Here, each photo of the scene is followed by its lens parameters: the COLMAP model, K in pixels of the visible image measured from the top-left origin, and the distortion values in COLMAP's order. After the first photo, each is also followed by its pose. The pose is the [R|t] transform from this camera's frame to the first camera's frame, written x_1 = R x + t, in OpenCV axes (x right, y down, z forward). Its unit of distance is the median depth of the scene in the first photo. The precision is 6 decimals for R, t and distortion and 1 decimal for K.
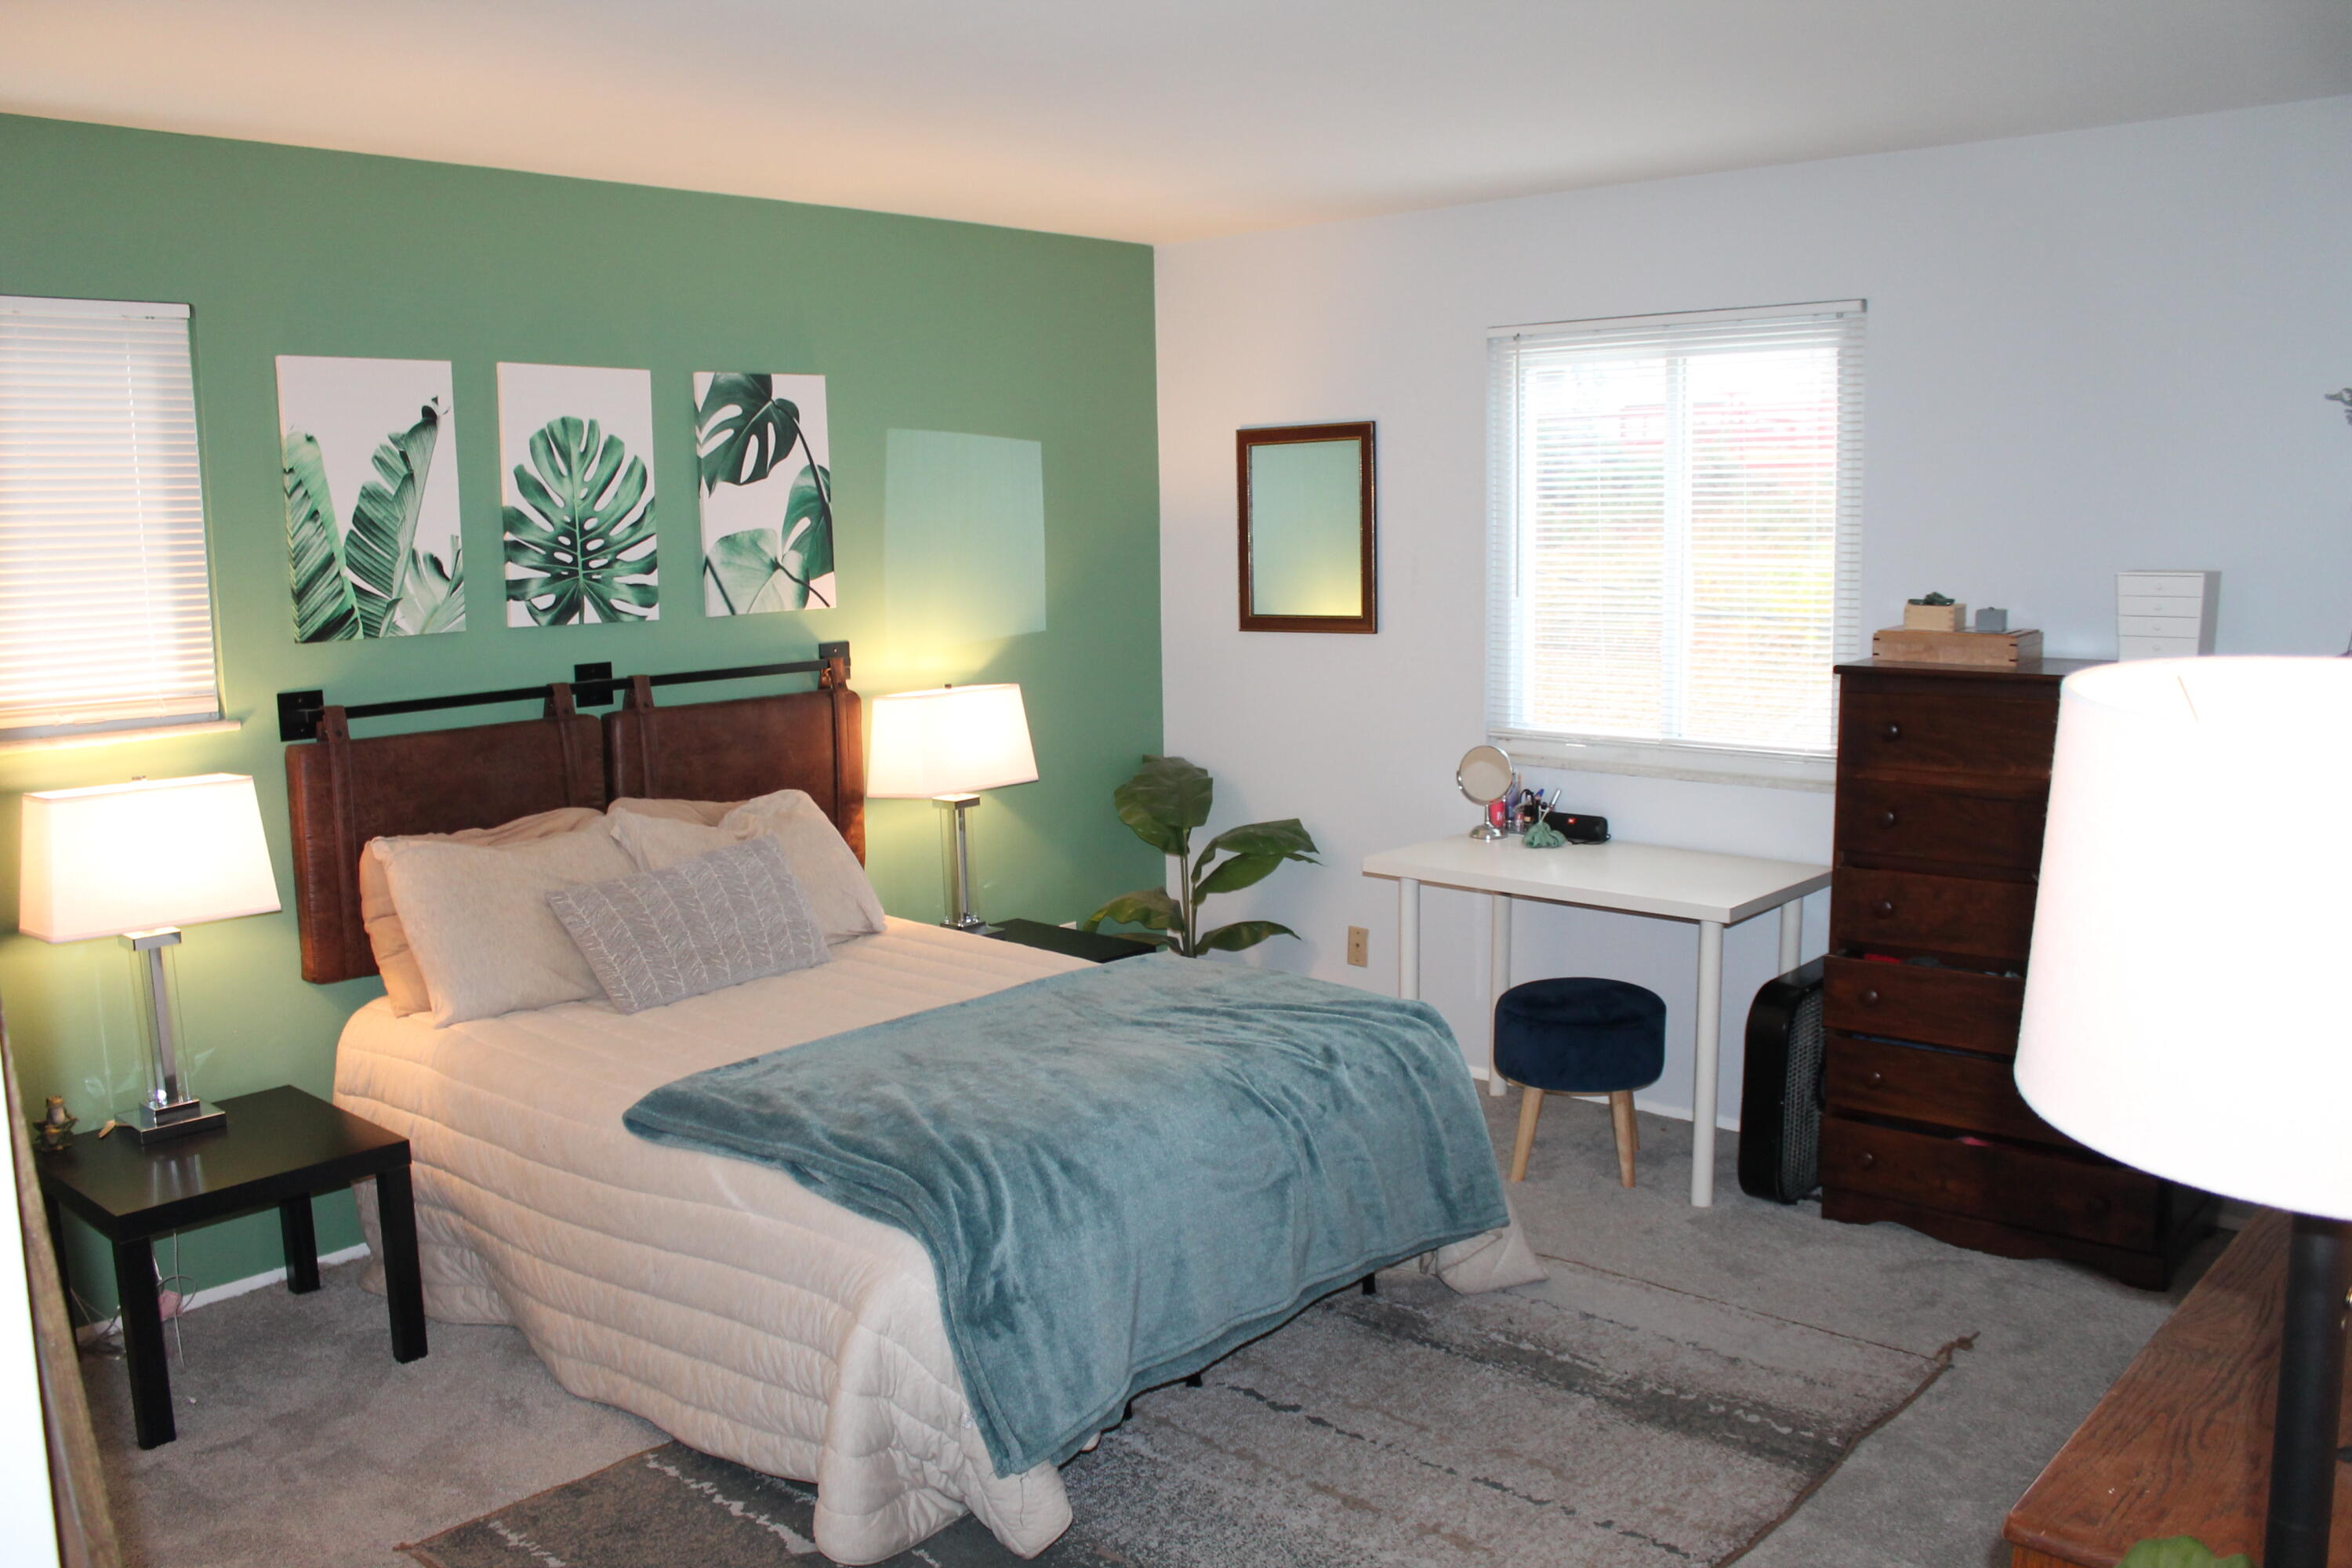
lens RADIAL K [[1987.6, 0, 1162.4], [0, 1987.6, 786.3], [0, 0, 1]] dist [-0.162324, 0.158481]
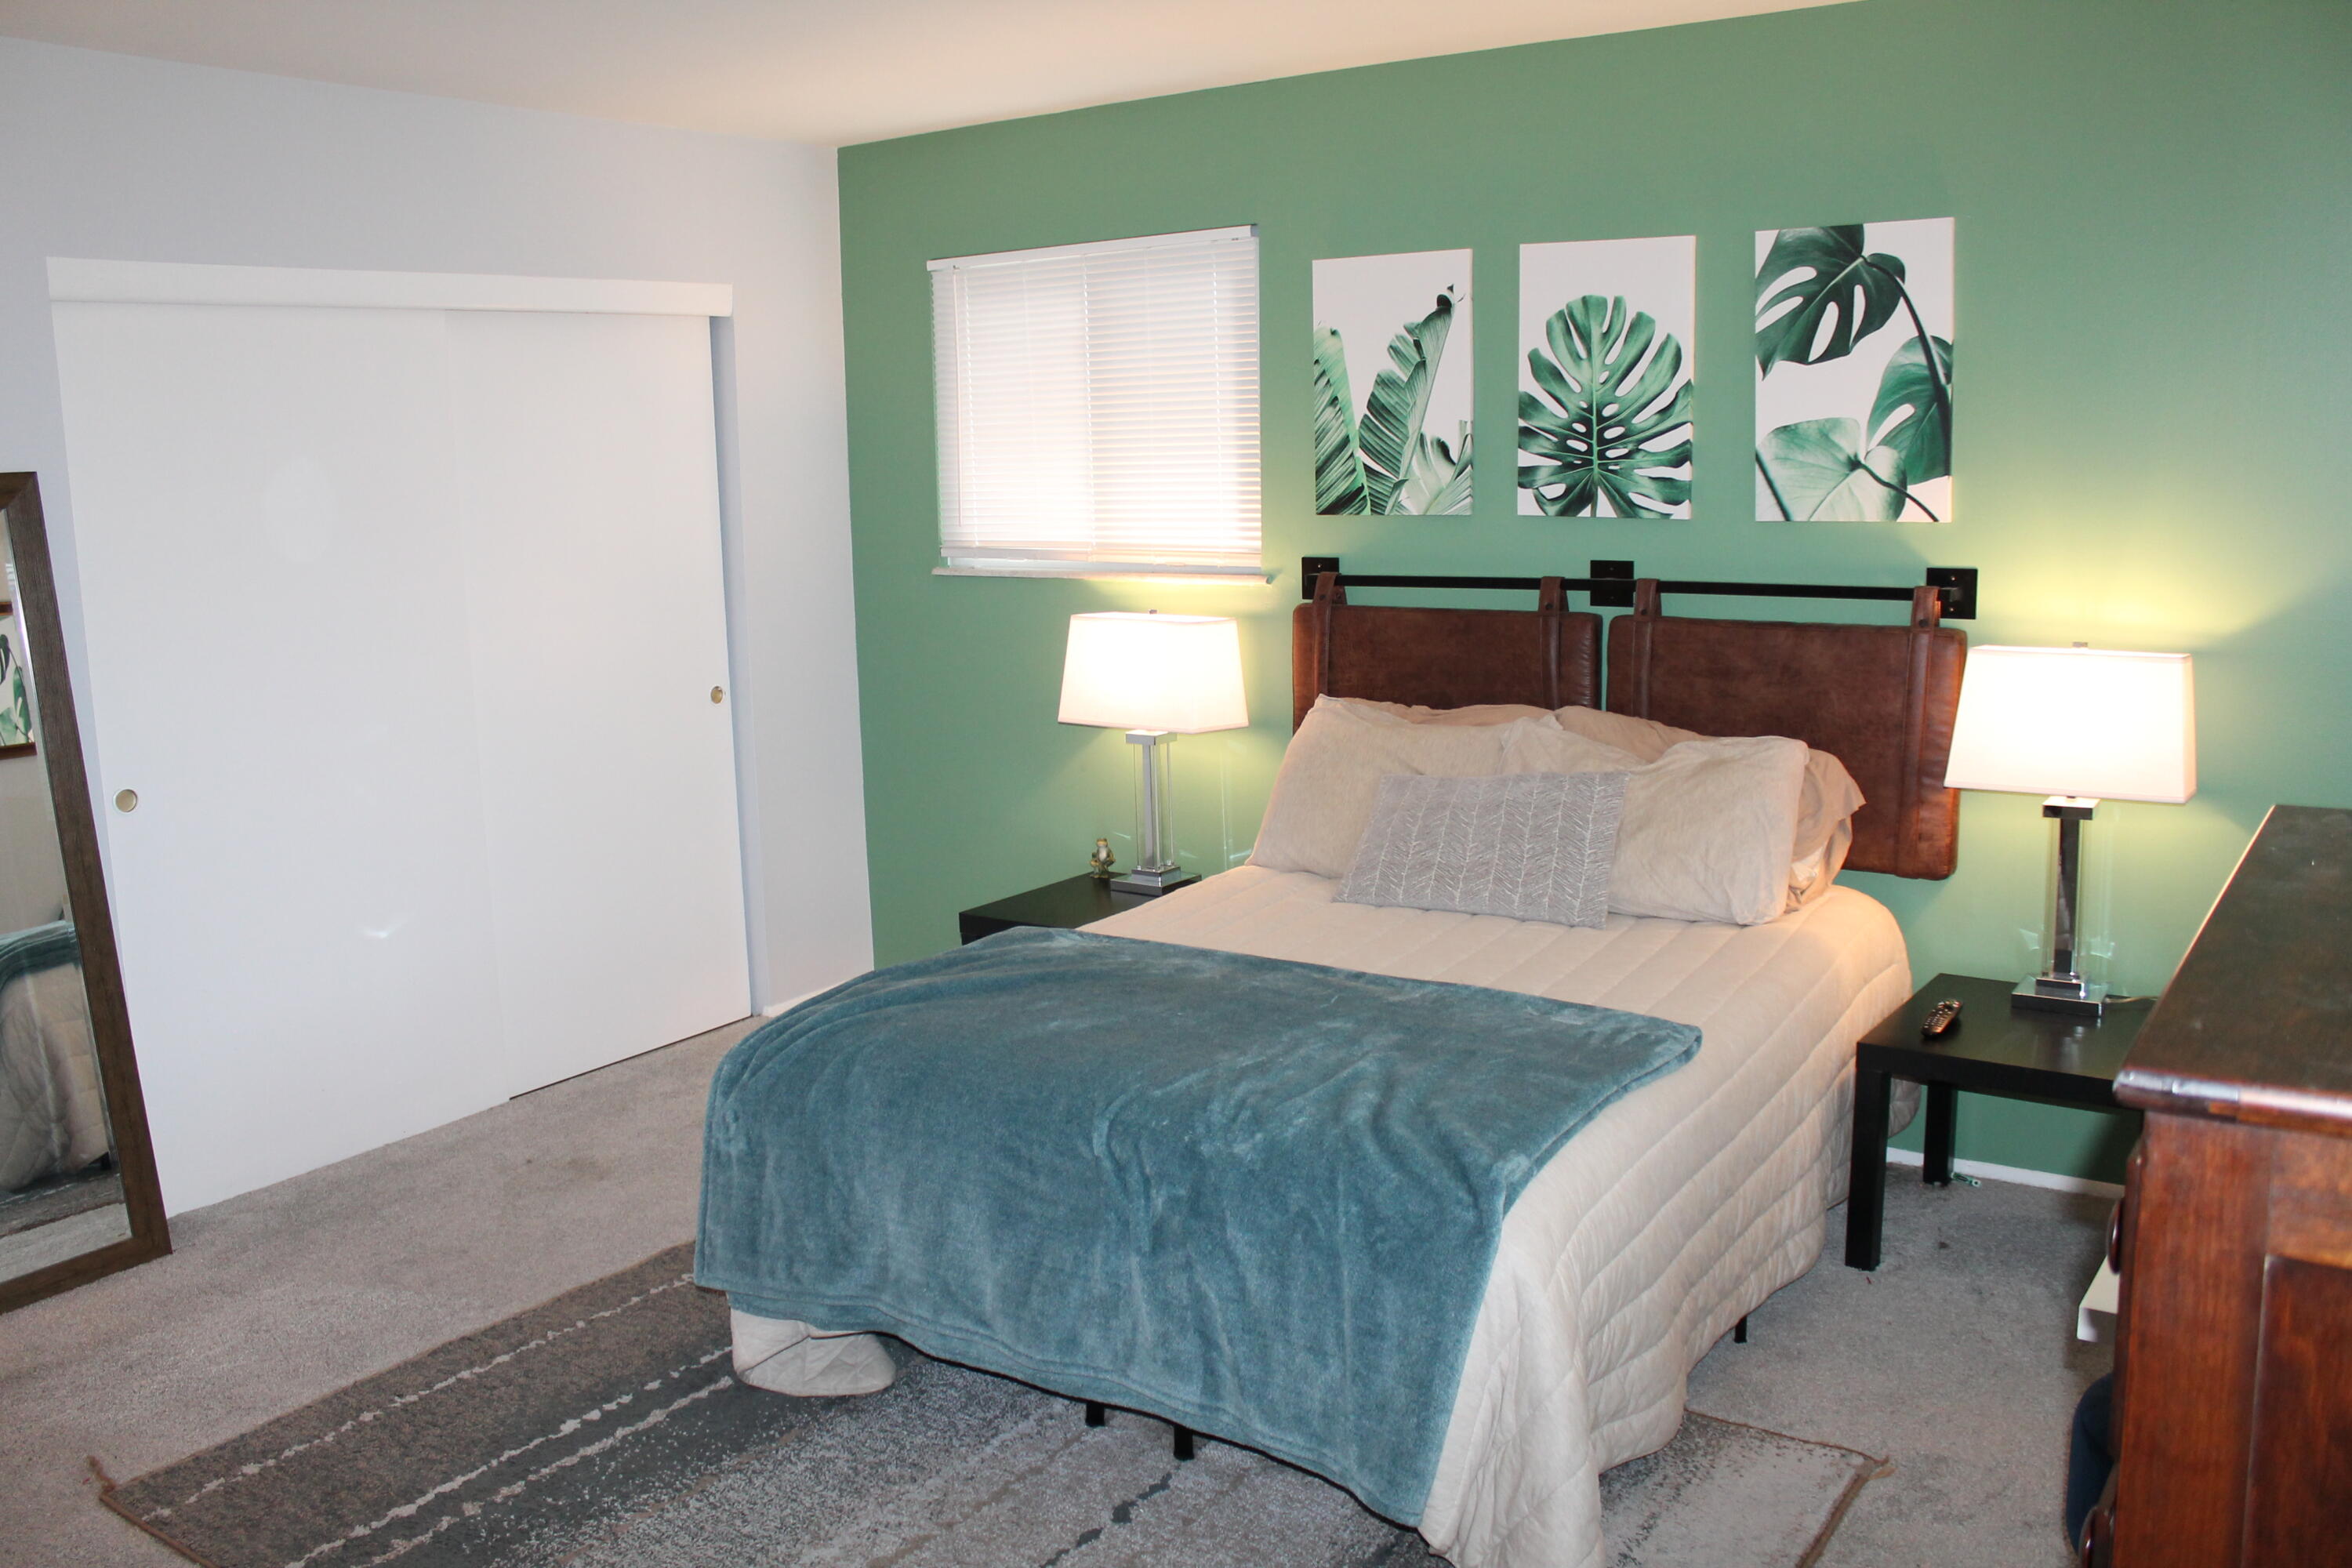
lens RADIAL K [[1987.6, 0, 1162.4], [0, 1987.6, 786.3], [0, 0, 1]] dist [-0.162324, 0.158481]
pose [[0.113523, 0.194313, -0.974348, 0.627741], [-0.108304, 0.977264, 0.182276, -0.107030], [0.987615, 0.084834, 0.131987, 0.687744]]
